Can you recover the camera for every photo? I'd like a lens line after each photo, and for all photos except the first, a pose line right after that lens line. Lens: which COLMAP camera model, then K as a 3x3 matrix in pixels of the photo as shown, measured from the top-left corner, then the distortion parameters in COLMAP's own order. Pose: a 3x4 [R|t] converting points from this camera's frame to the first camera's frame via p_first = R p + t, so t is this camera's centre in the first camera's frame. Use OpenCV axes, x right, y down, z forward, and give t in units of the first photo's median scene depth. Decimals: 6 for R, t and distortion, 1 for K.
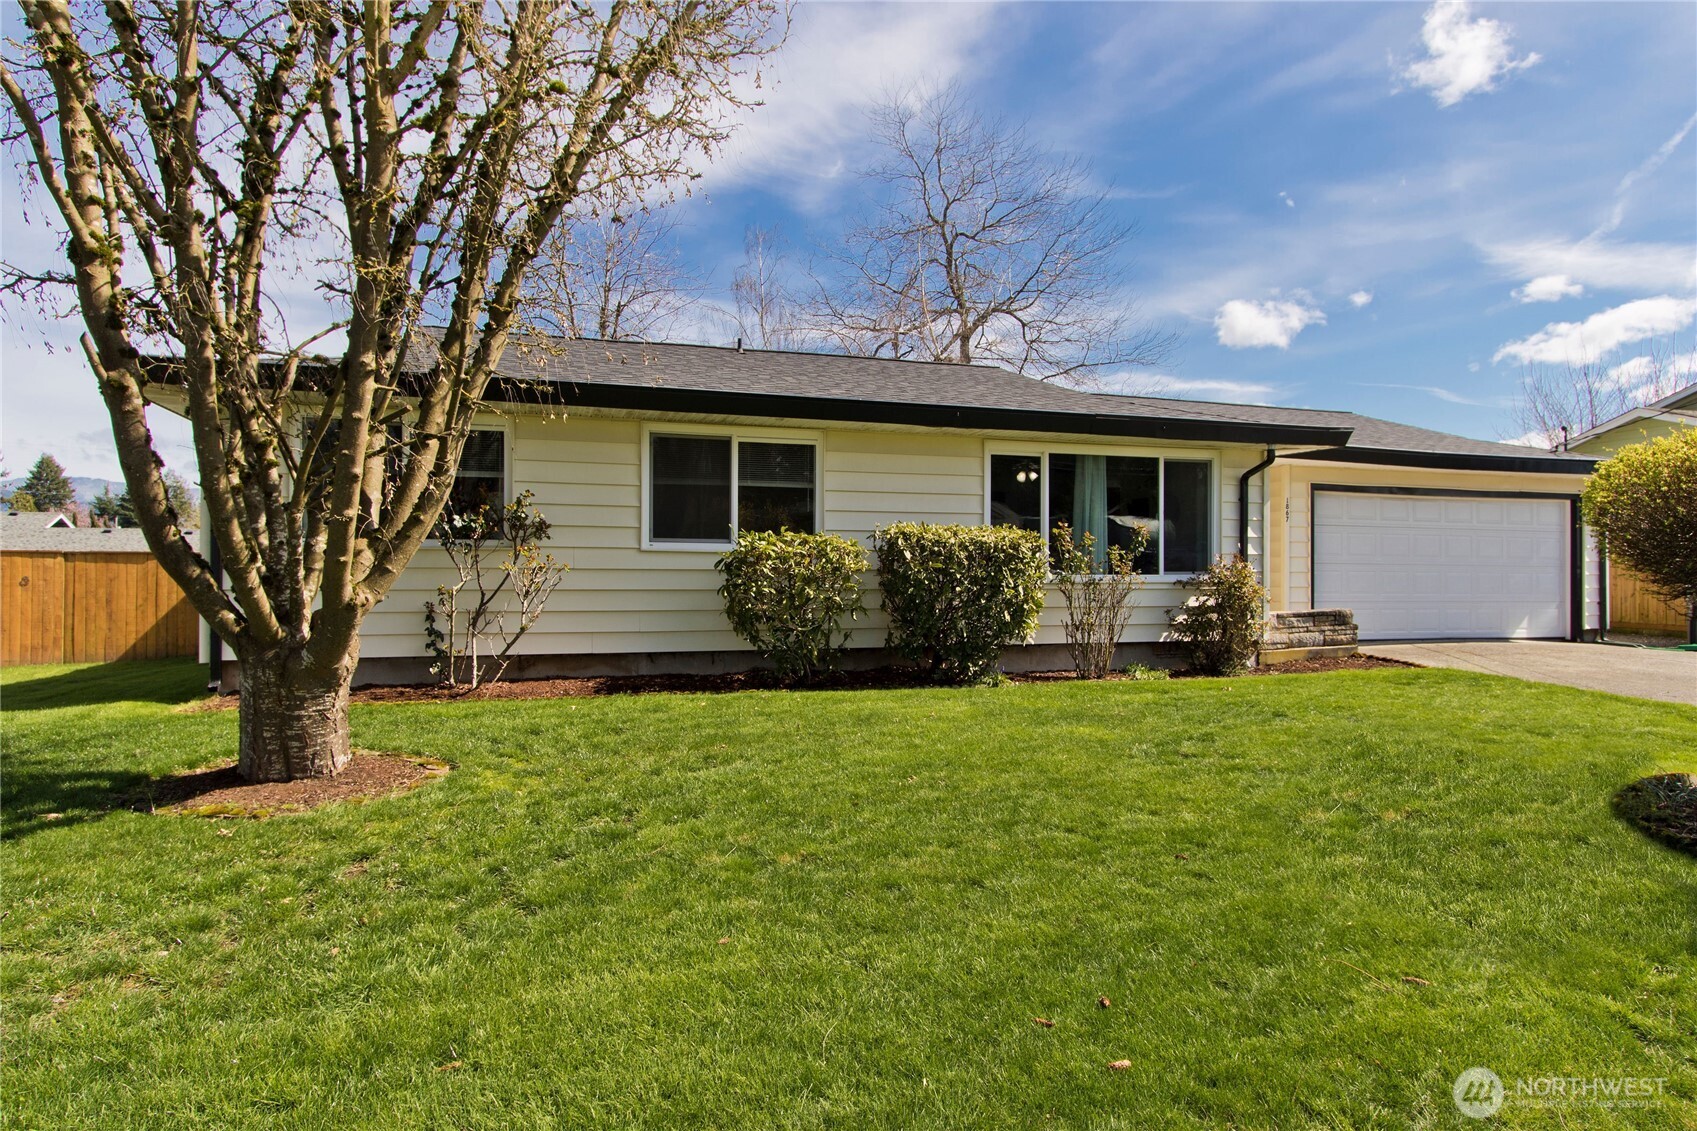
lens RADIAL K [[981.8, 0, 848.5], [0, 981.8, 565.5], [0, 0, 1]] dist [0.006958, -0.000261]
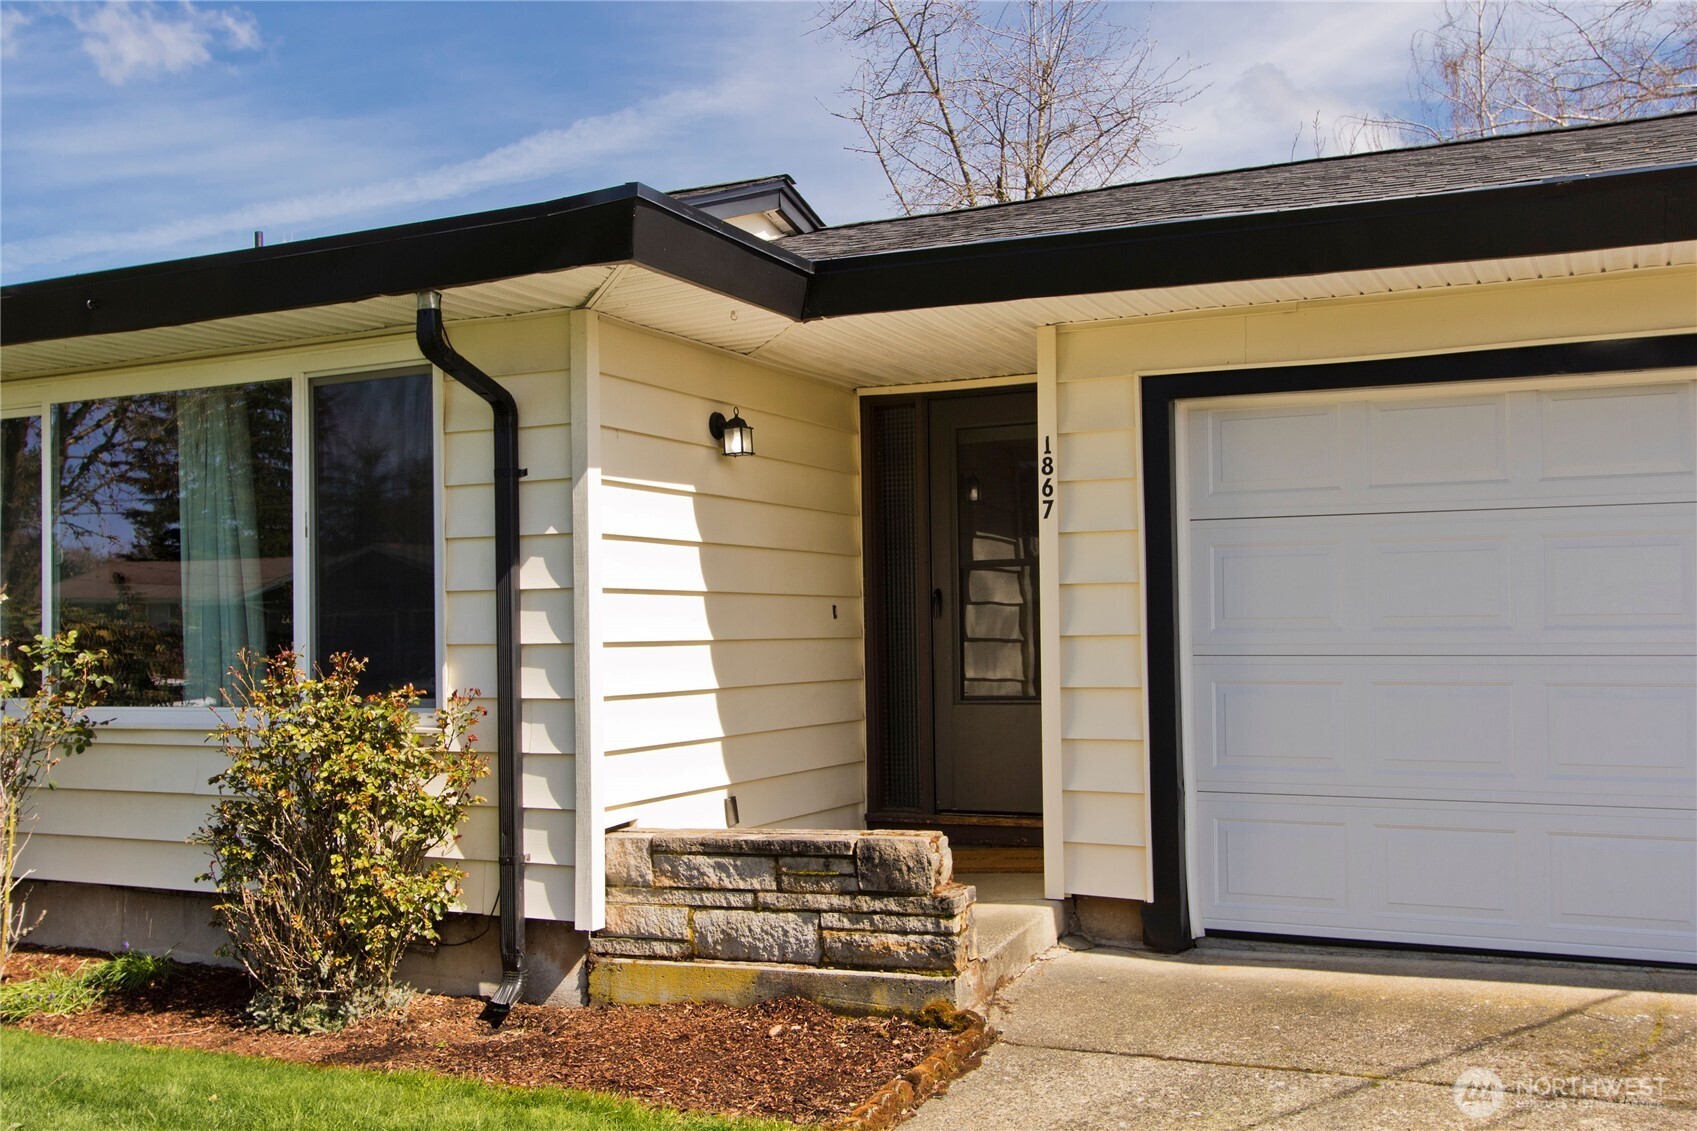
lens RADIAL K [[1635.5, 0, 850.3], [0, 1635.5, 525.6], [0, 0, 1]] dist [0.074989, 0.001908]
pose [[0.713097, -0.057018, -0.698743, 1.056818], [0.020900, 0.997973, -0.060106, -0.018882], [0.700754, 0.028258, 0.712843, 0.860899]]
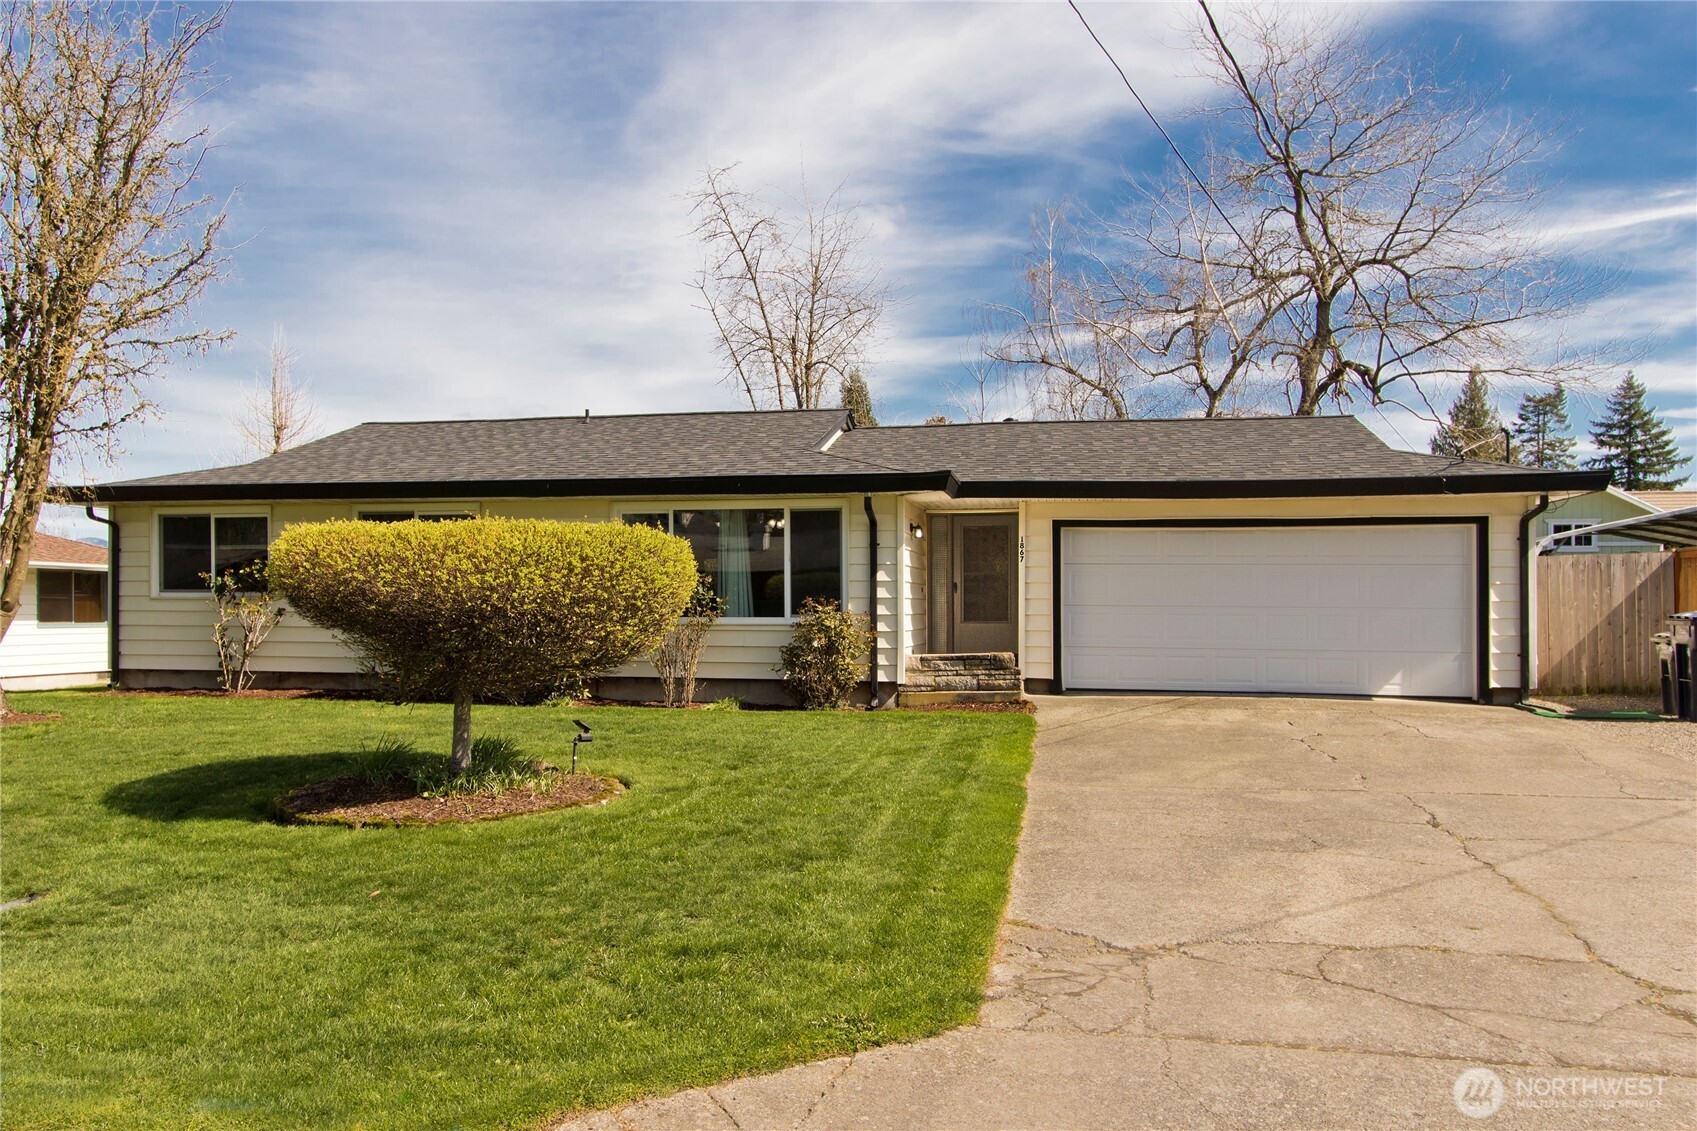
lens RADIAL K [[1303.9, 0, 848.5], [0, 1303.9, 565.5], [0, 0, 1]] dist [0.004277, 0.001239]
pose [[0.871525, -0.016355, -0.490078, 1.295924], [0.002952, 0.999601, -0.028109, -0.008157], [0.490342, 0.023051, 0.871225, -0.250759]]
